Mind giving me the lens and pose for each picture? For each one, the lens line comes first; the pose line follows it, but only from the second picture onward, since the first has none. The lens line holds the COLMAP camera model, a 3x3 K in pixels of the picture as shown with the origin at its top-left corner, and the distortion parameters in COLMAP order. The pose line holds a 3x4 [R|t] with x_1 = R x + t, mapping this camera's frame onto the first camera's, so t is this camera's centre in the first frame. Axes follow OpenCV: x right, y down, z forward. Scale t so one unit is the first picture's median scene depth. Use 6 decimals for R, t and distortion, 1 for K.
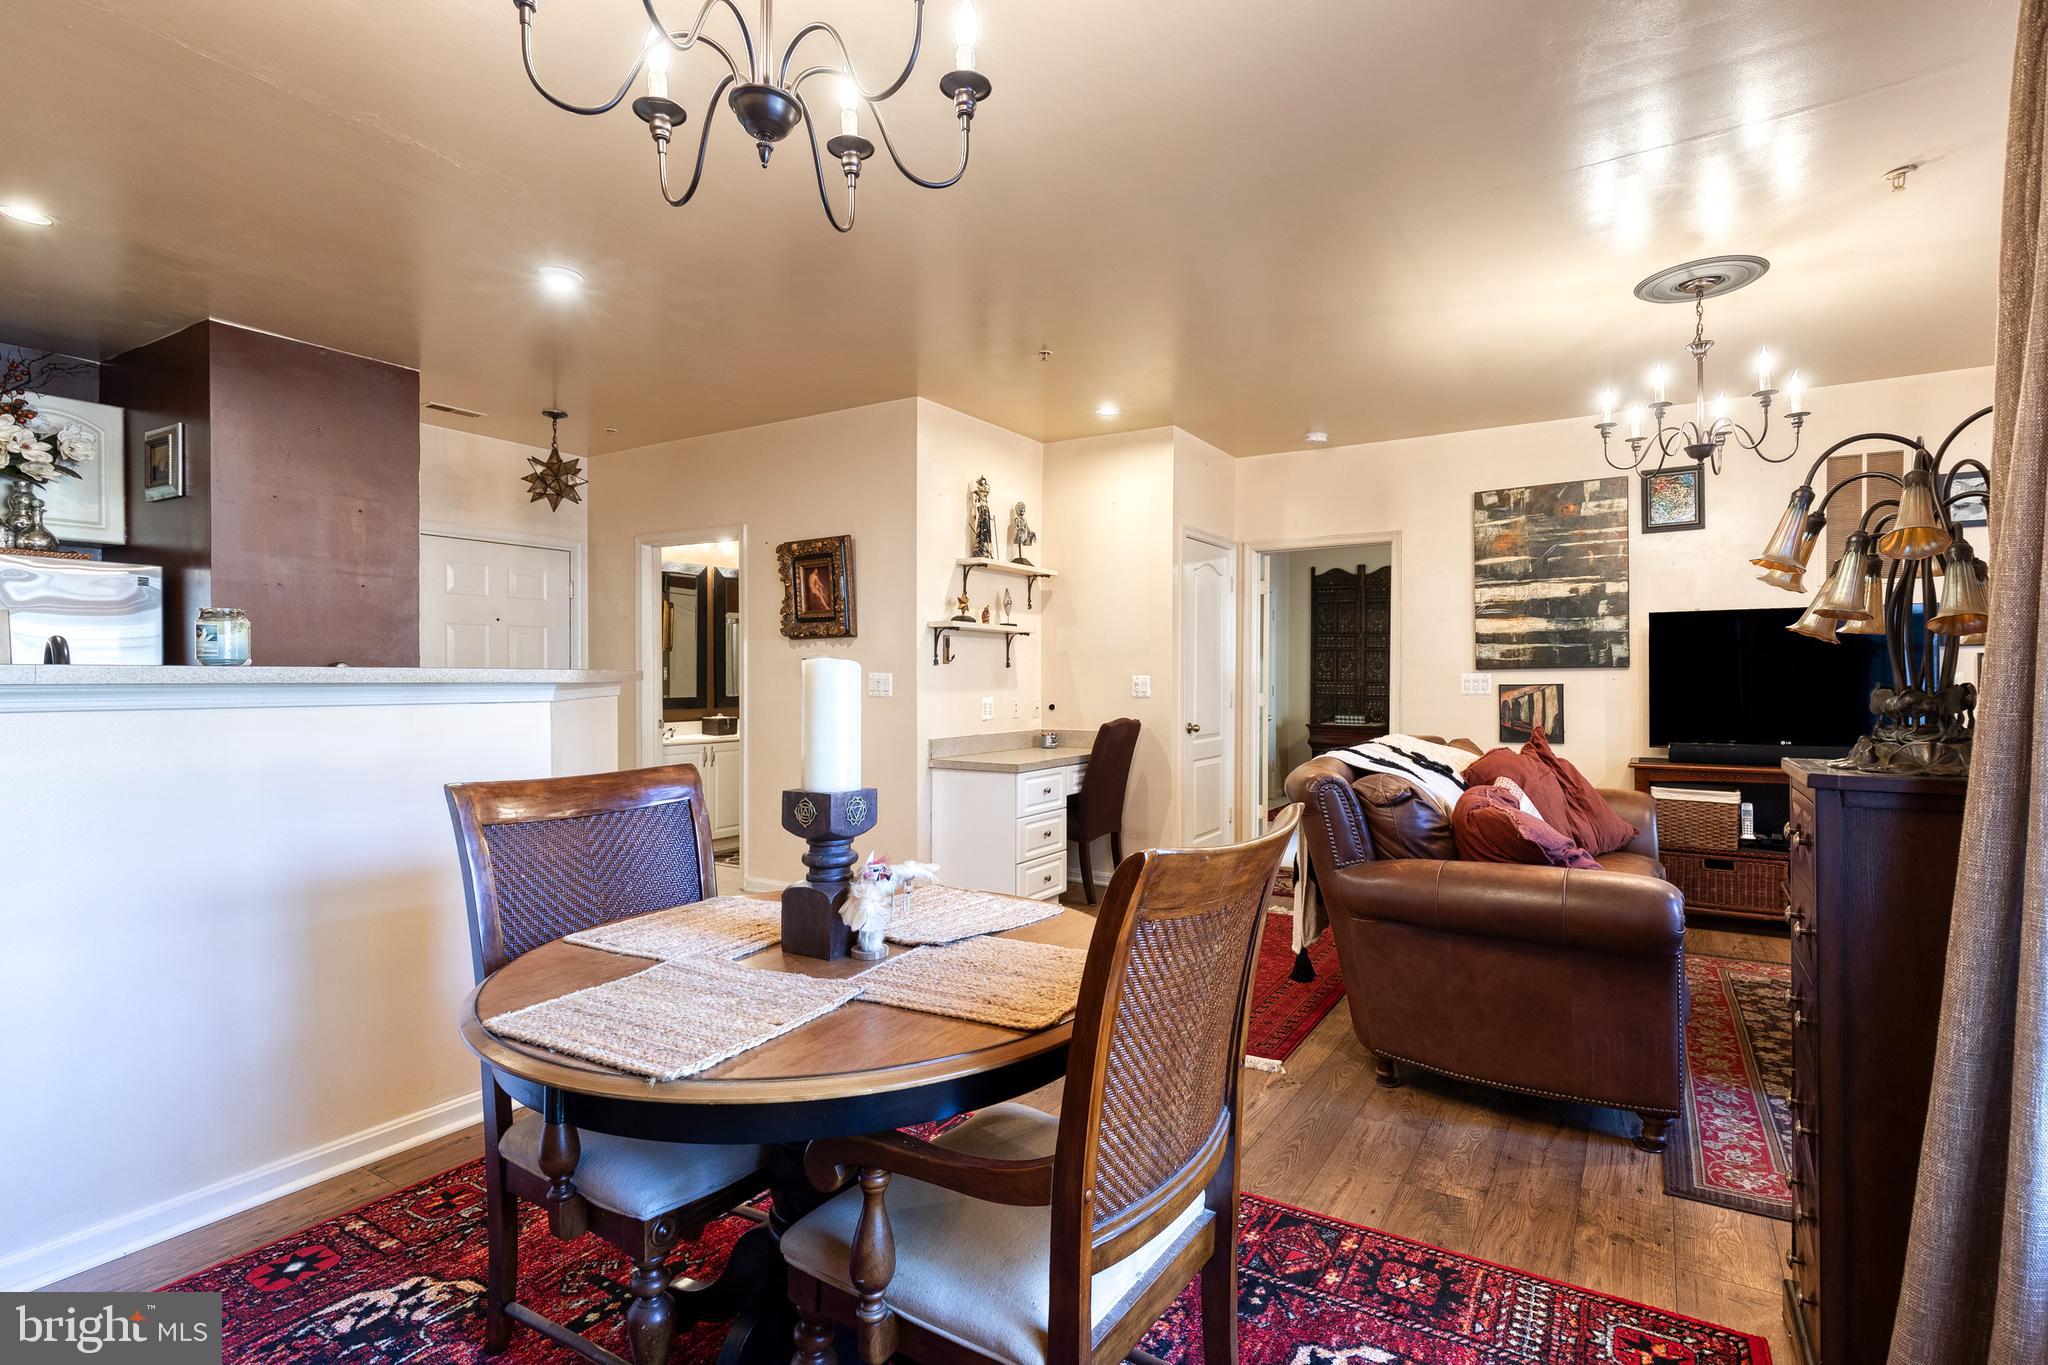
lens RADIAL K [[970.3, 0, 1076.6], [0, 970.3, 674.9], [0, 0, 1]] dist [0.013152, -0.000789]
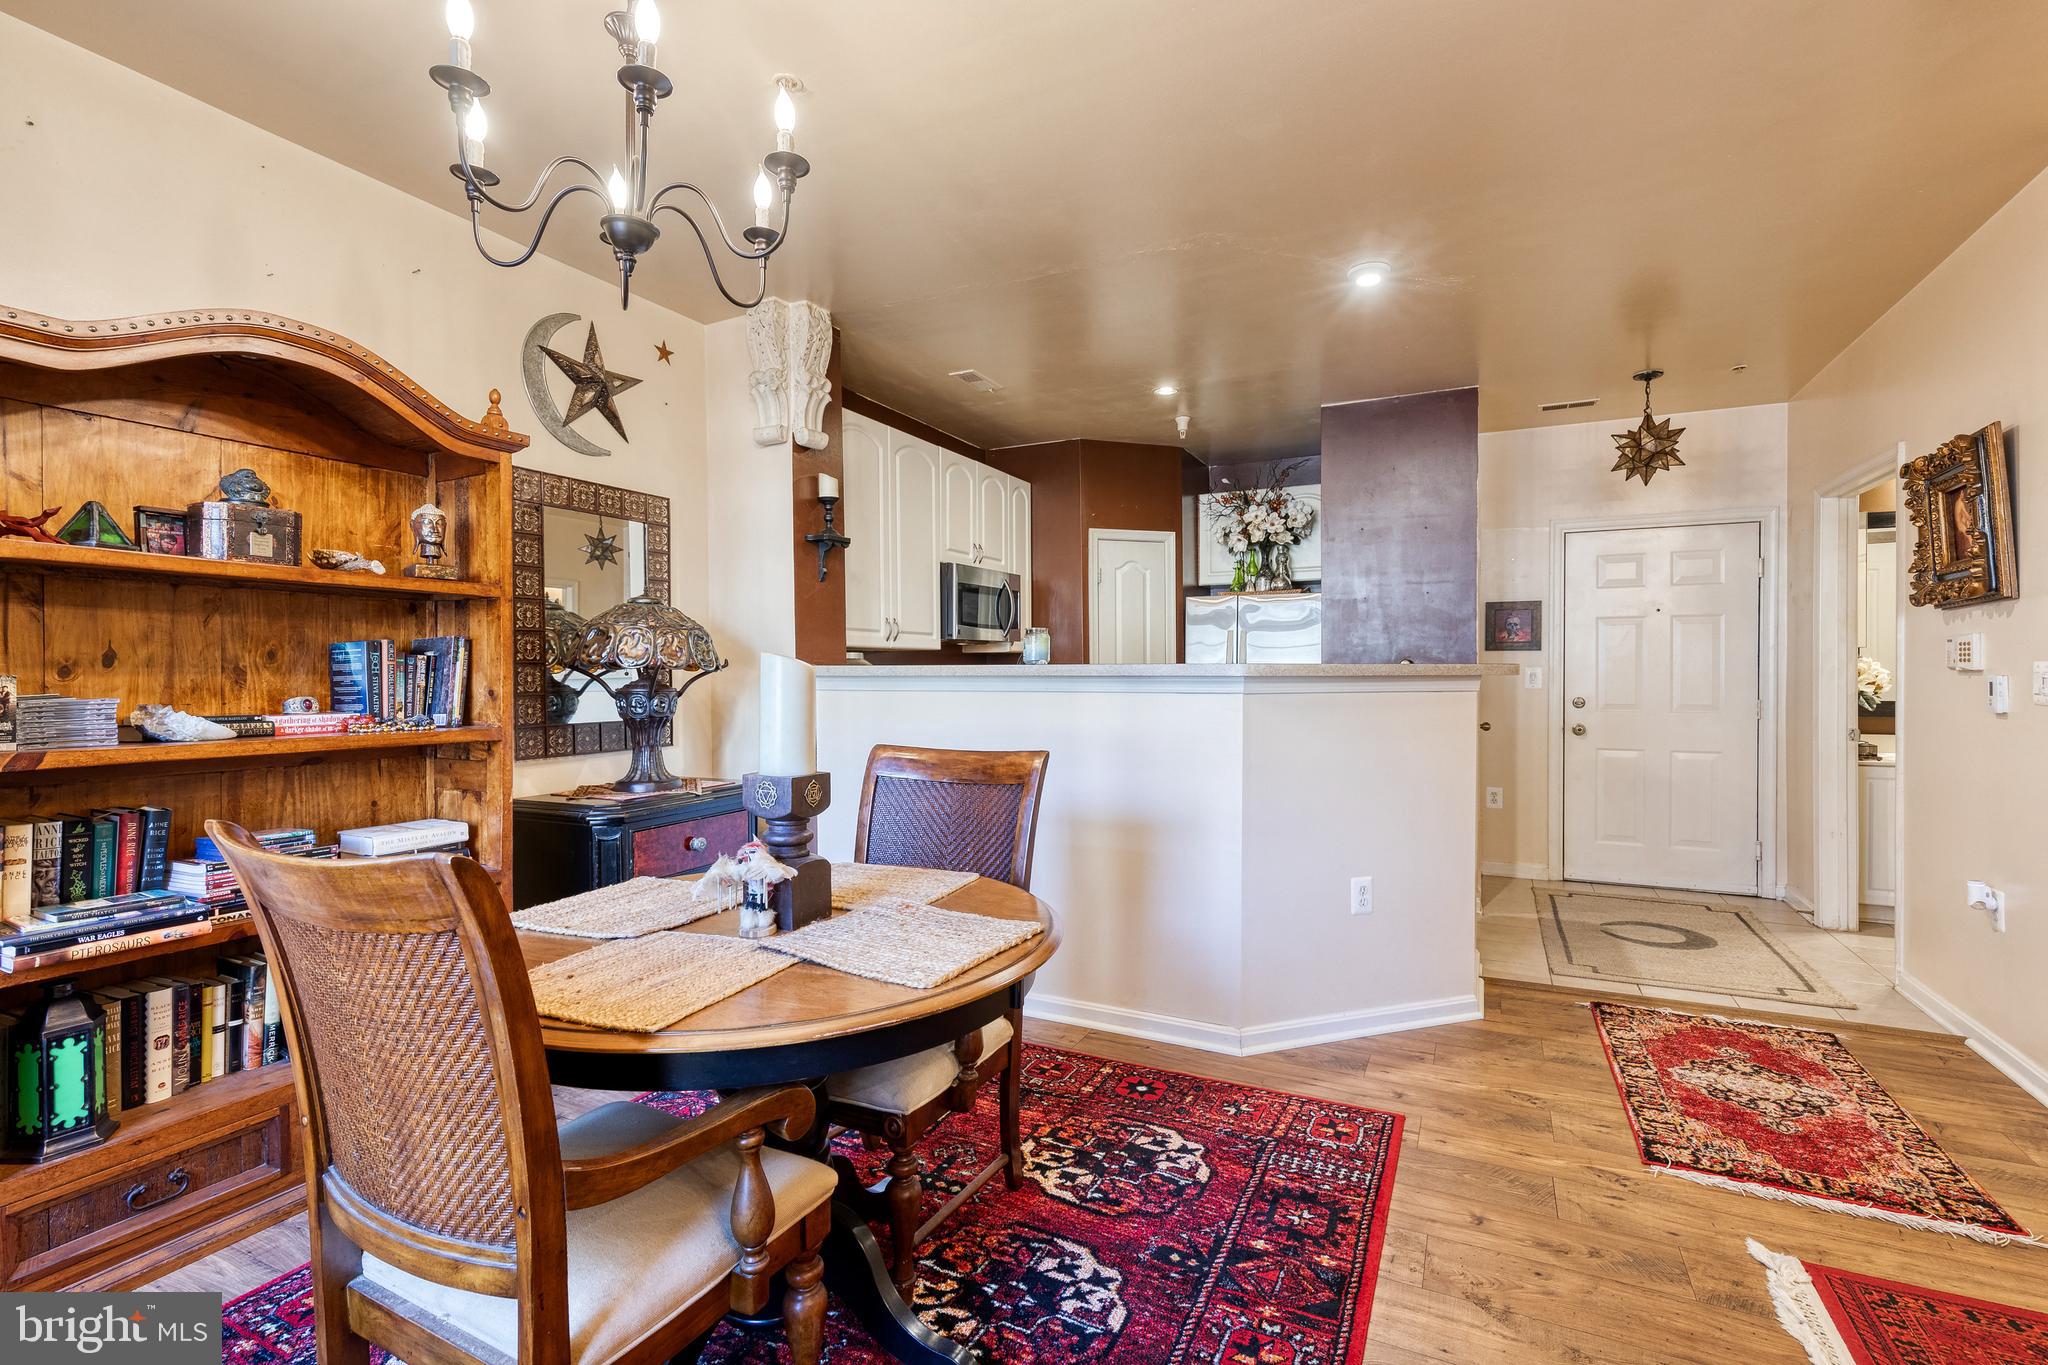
lens RADIAL K [[918.8, 0, 1052.8], [0, 918.8, 685.6], [0, 0, 1]] dist [0.007008, -0.000353]
pose [[0.091087, 0.010597, -0.995787, 0.250950], [0.003513, 0.999934, 0.010962, 0.003592], [0.995837, -0.004496, 0.091043, 0.383464]]
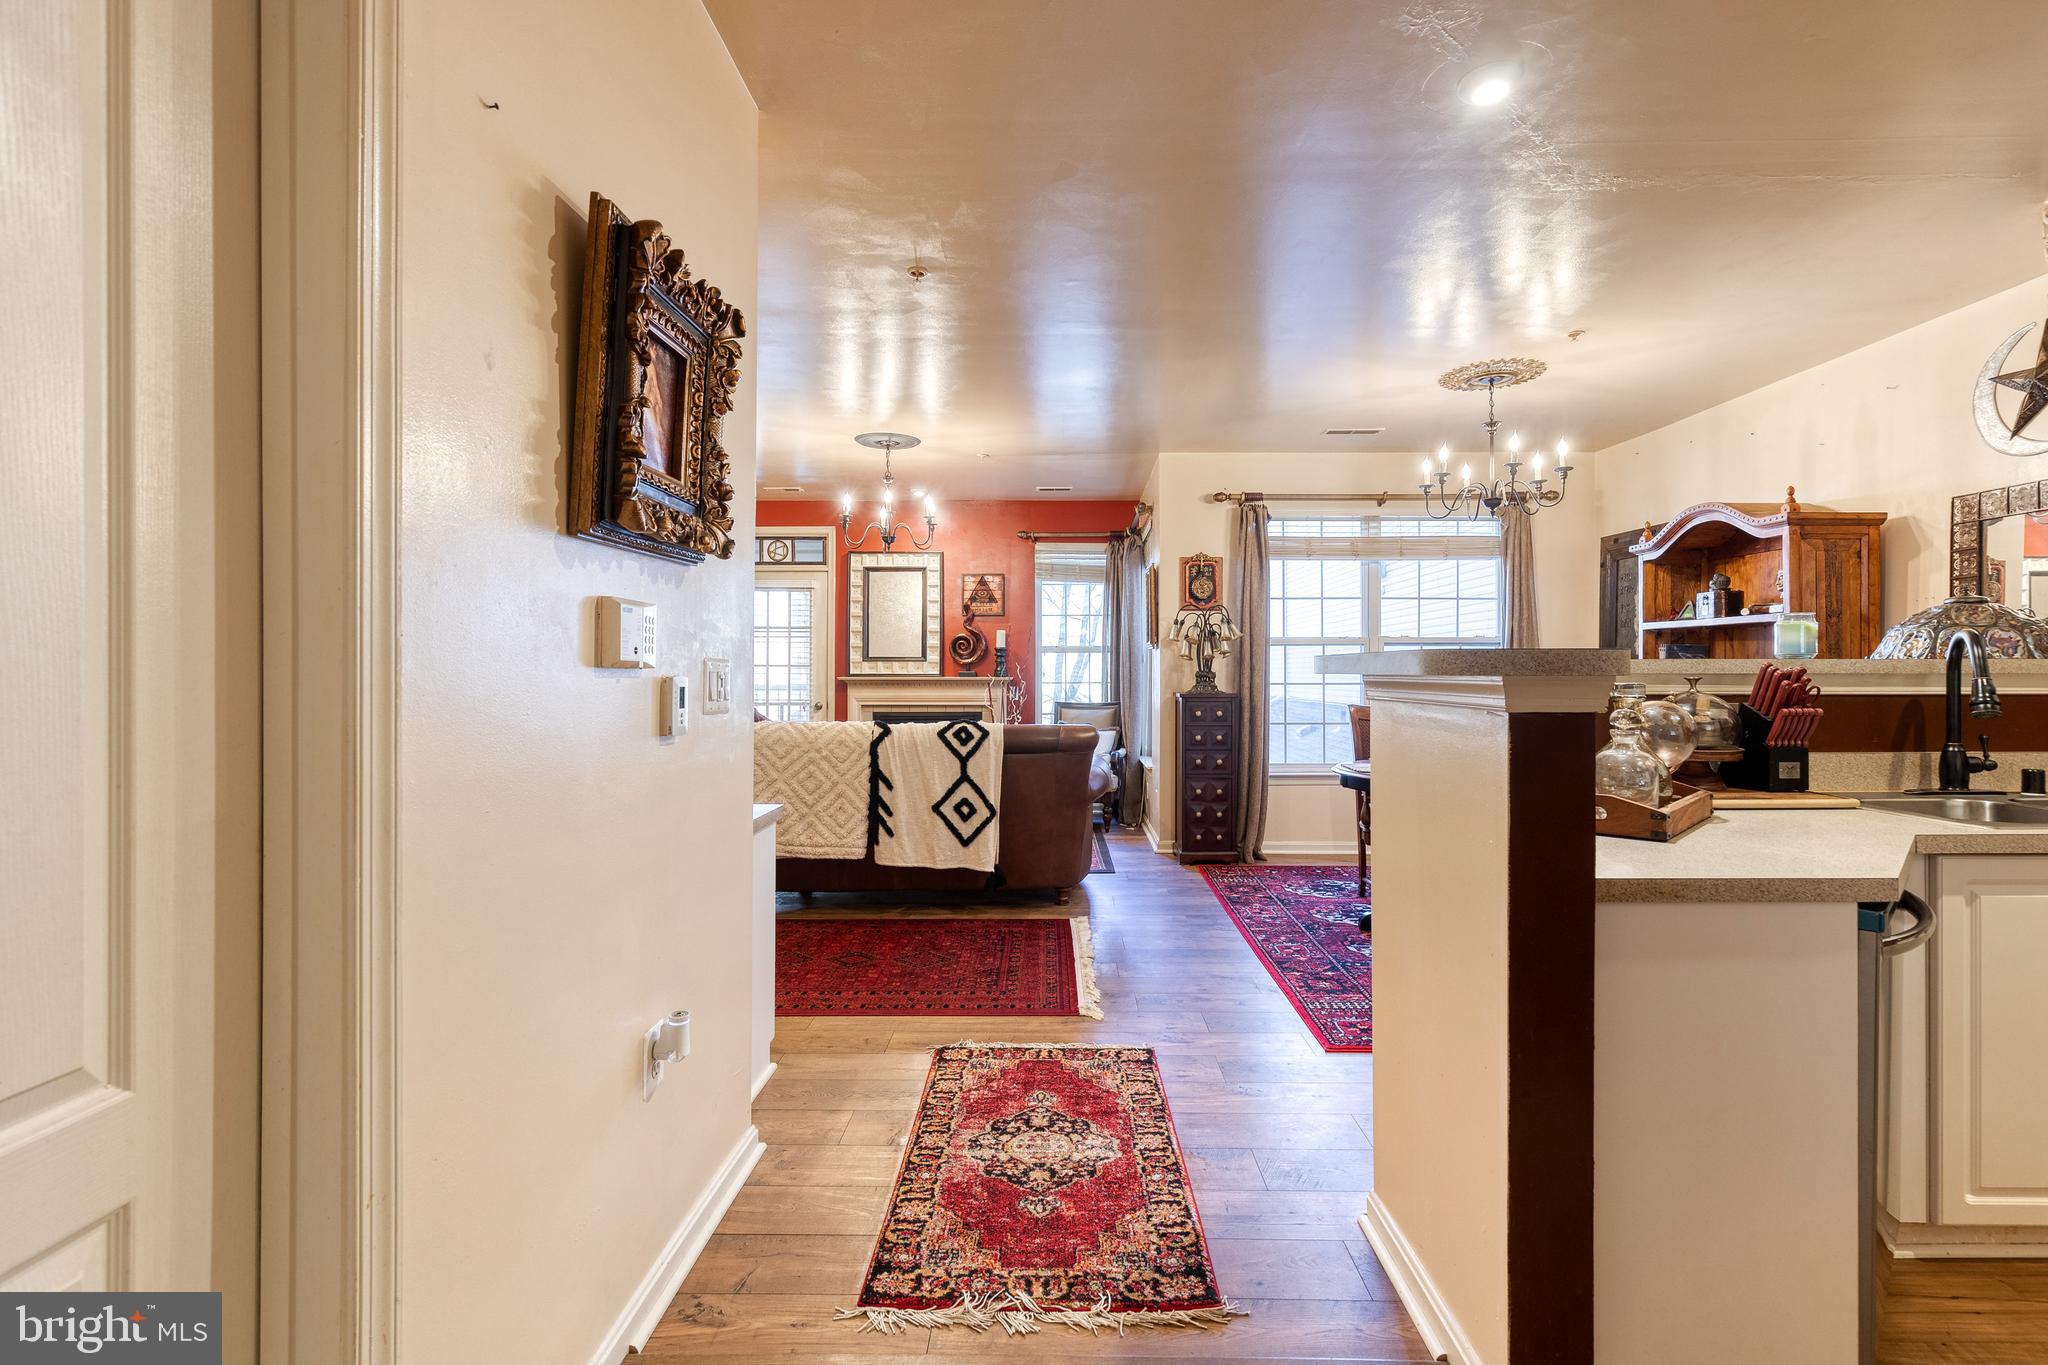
lens RADIAL K [[918.8, 0, 1049.1], [0, 918.8, 668.9], [0, 0, 1]] dist [0.007008, -0.000353]
pose [[-0.501117, 0.000391, 0.865379, -0.605604], [-0.000736, 0.999999, -0.000878, 0.002381], [-0.865379, -0.001077, -0.501117, 1.033689]]
